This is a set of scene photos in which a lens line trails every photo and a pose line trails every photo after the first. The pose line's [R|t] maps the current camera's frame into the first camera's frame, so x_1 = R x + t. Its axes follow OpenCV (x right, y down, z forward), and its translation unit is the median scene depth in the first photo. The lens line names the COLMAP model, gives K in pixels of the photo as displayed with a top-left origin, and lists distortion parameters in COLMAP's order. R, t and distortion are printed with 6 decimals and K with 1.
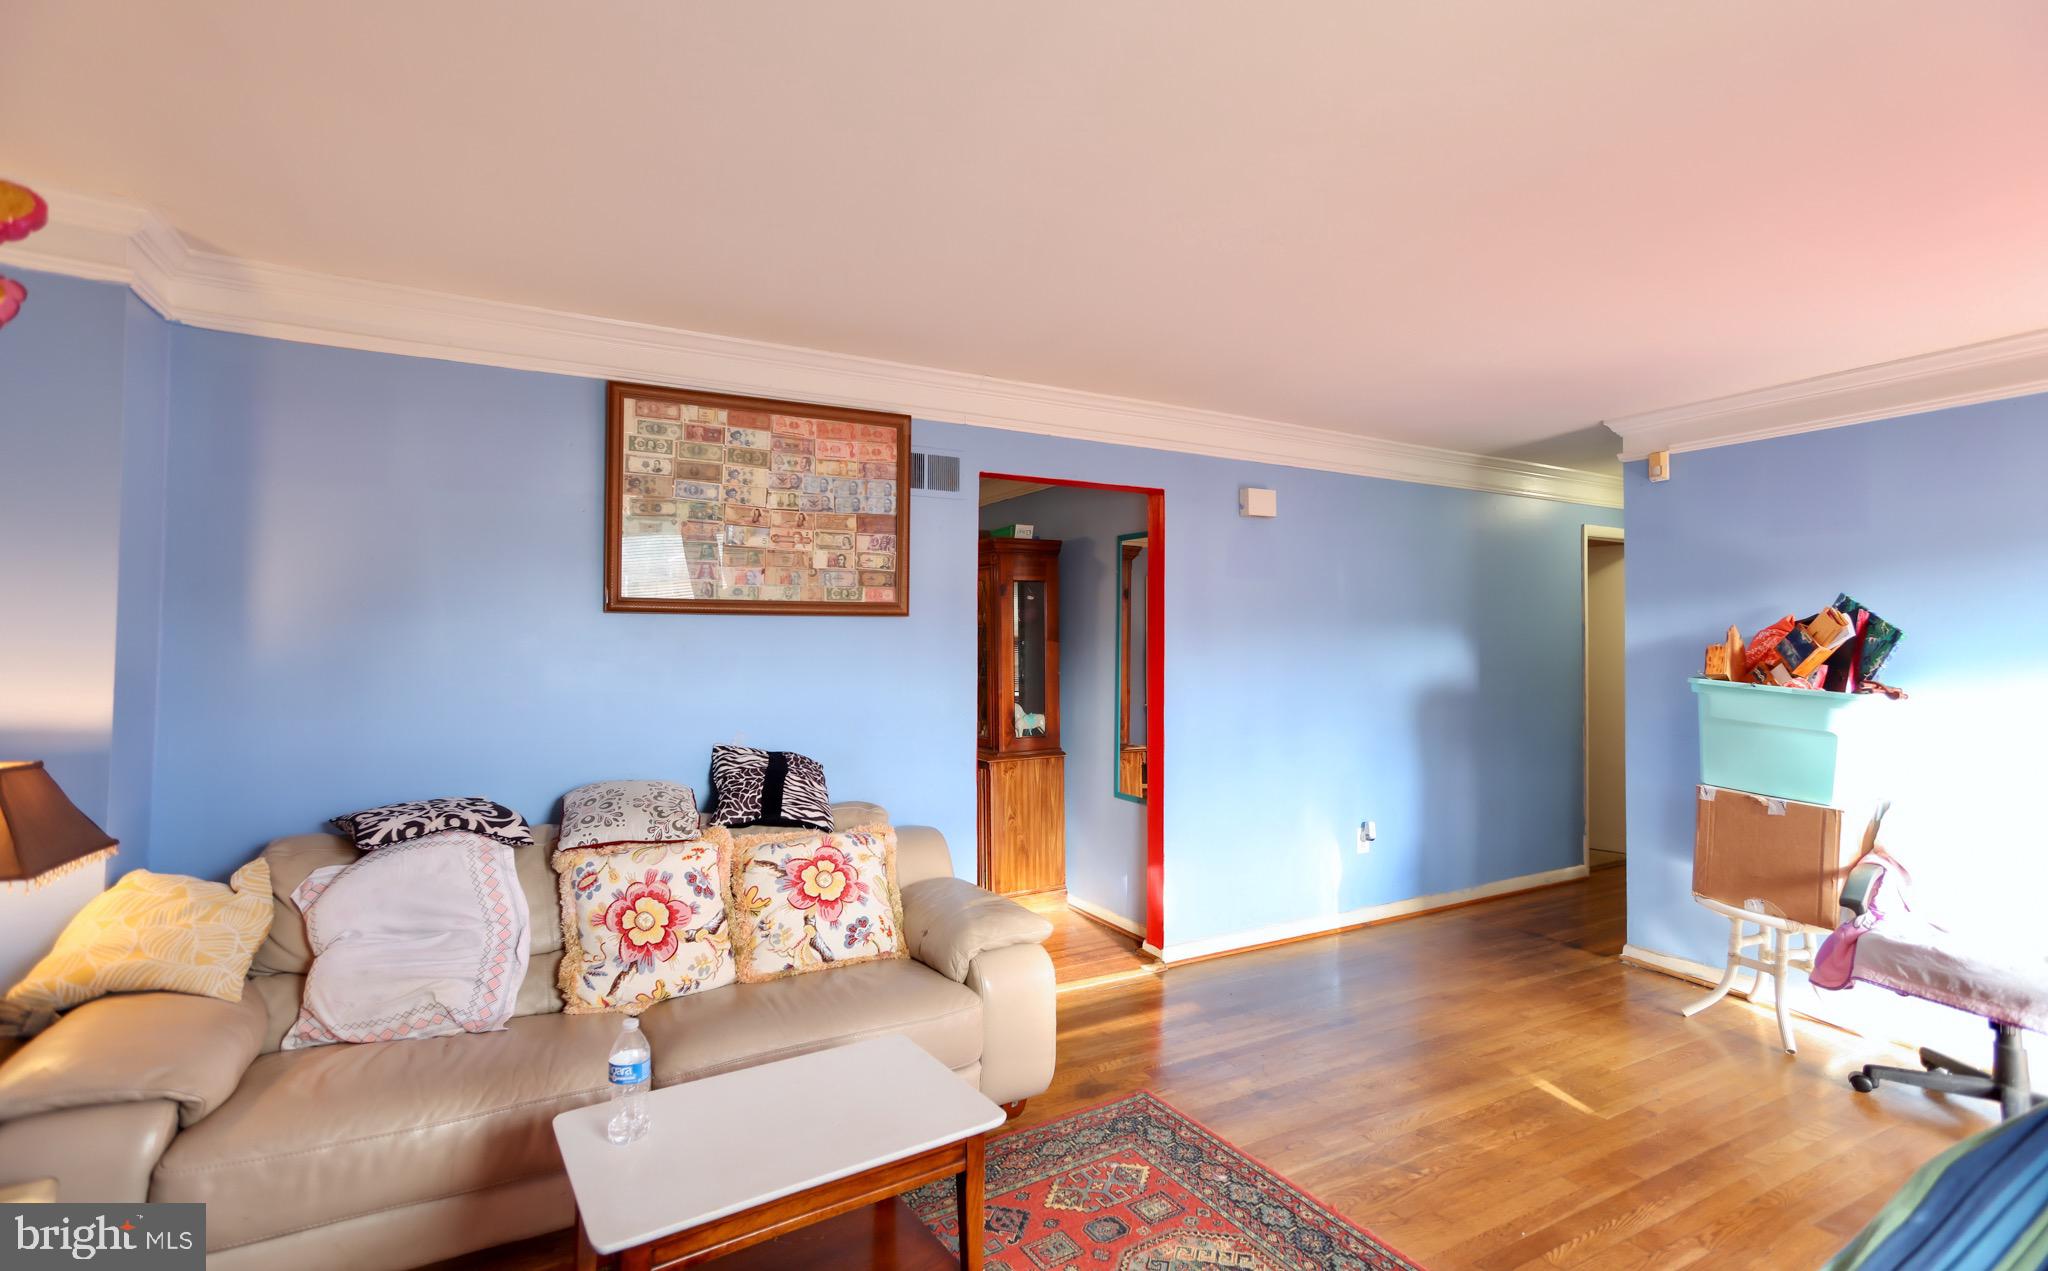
lens RADIAL K [[935.3, 0, 1023.4], [0, 935.3, 649.7], [0, 0, 1]] dist [-0.000401, 0.000498]
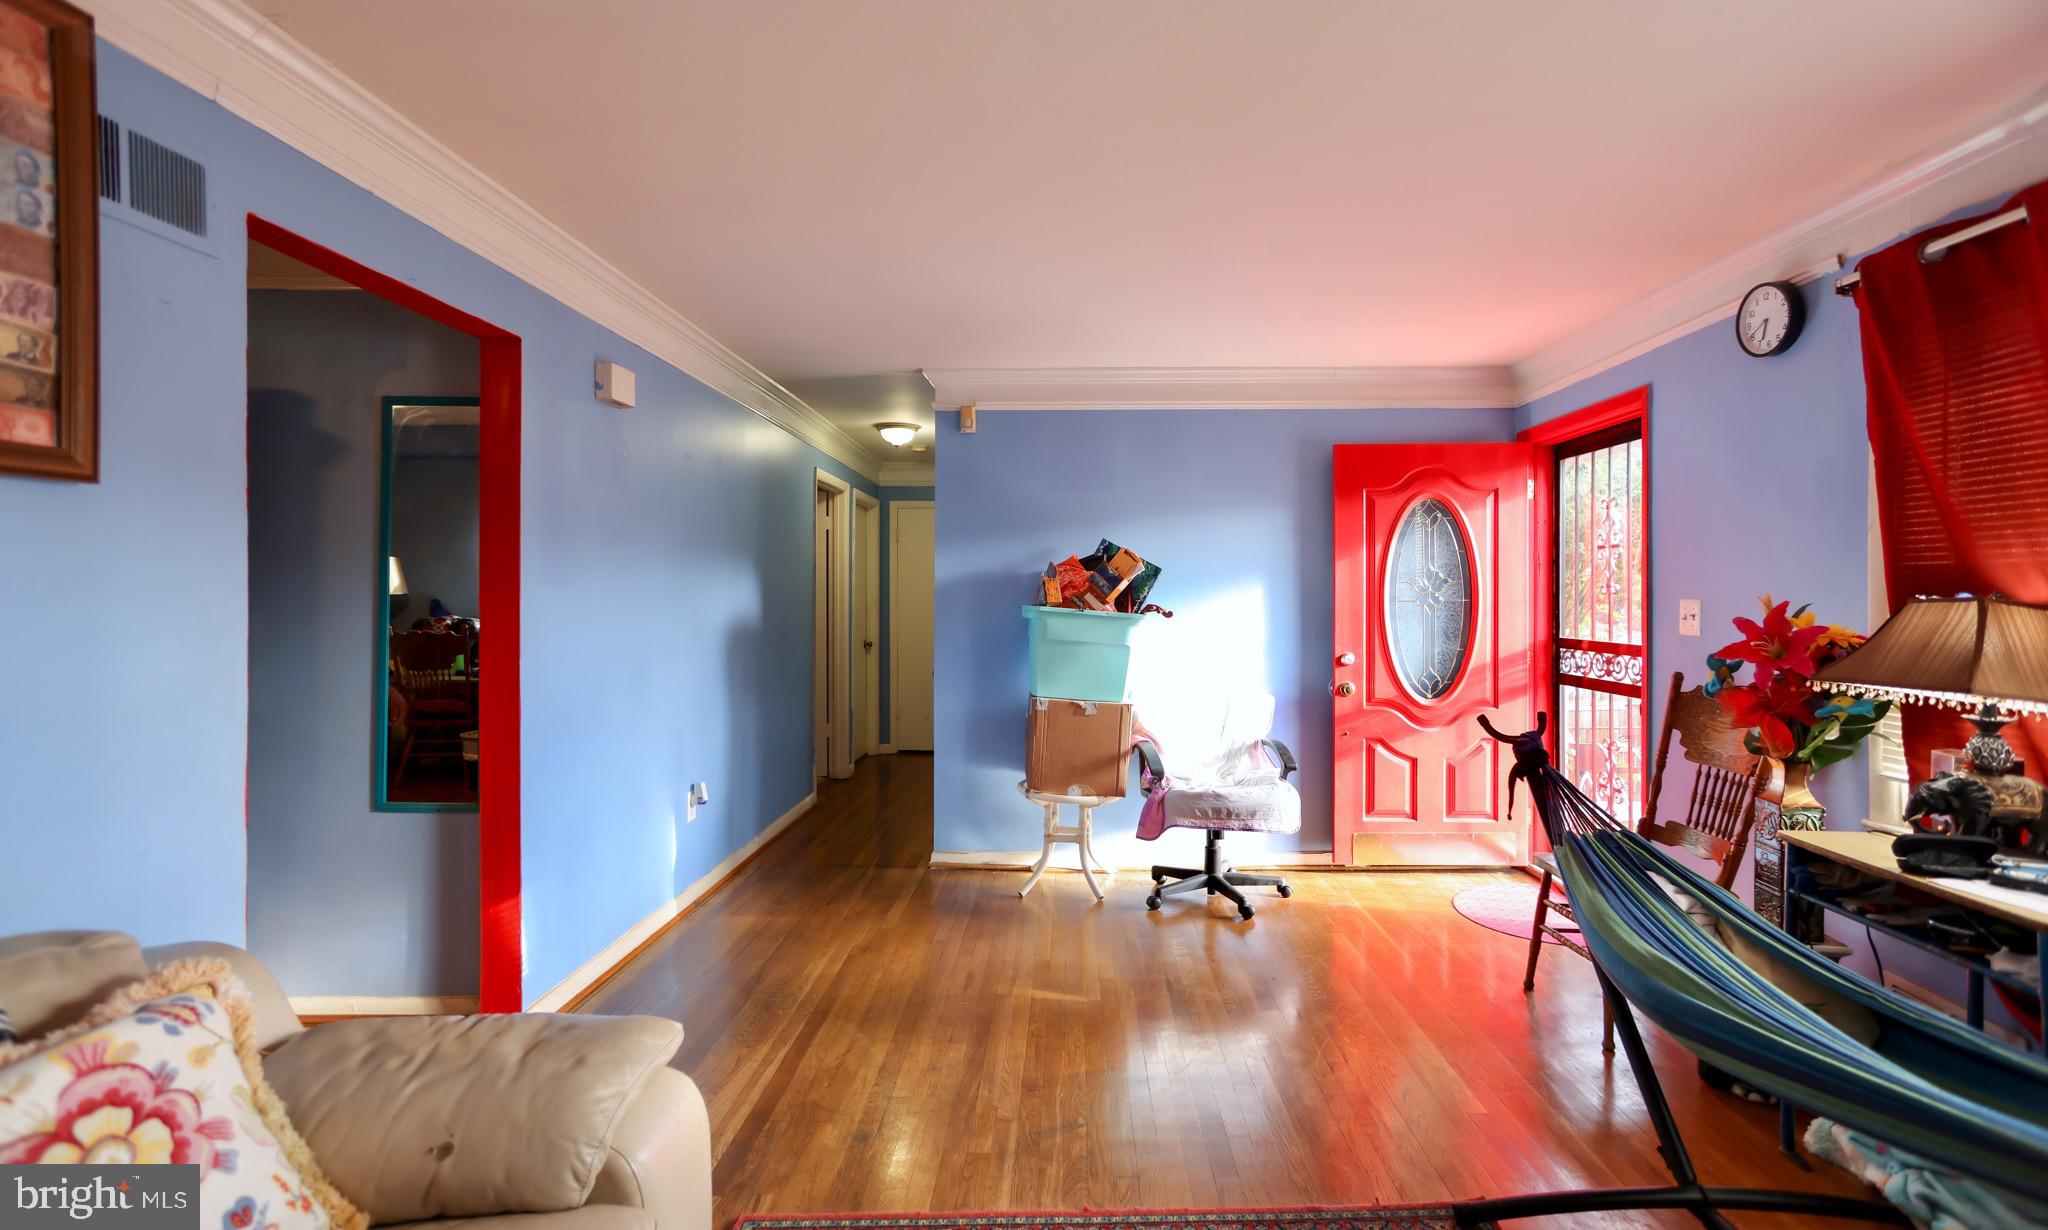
lens RADIAL K [[932.8, 0, 1030.5], [0, 932.8, 608.2], [0, 0, 1]] dist [-0.050584, 0.036929]
pose [[0.505379, -0.011263, 0.862824, -0.281830], [0.003714, 0.999934, 0.010878, 0.020395], [-0.862889, -0.002293, 0.505388, 0.412396]]
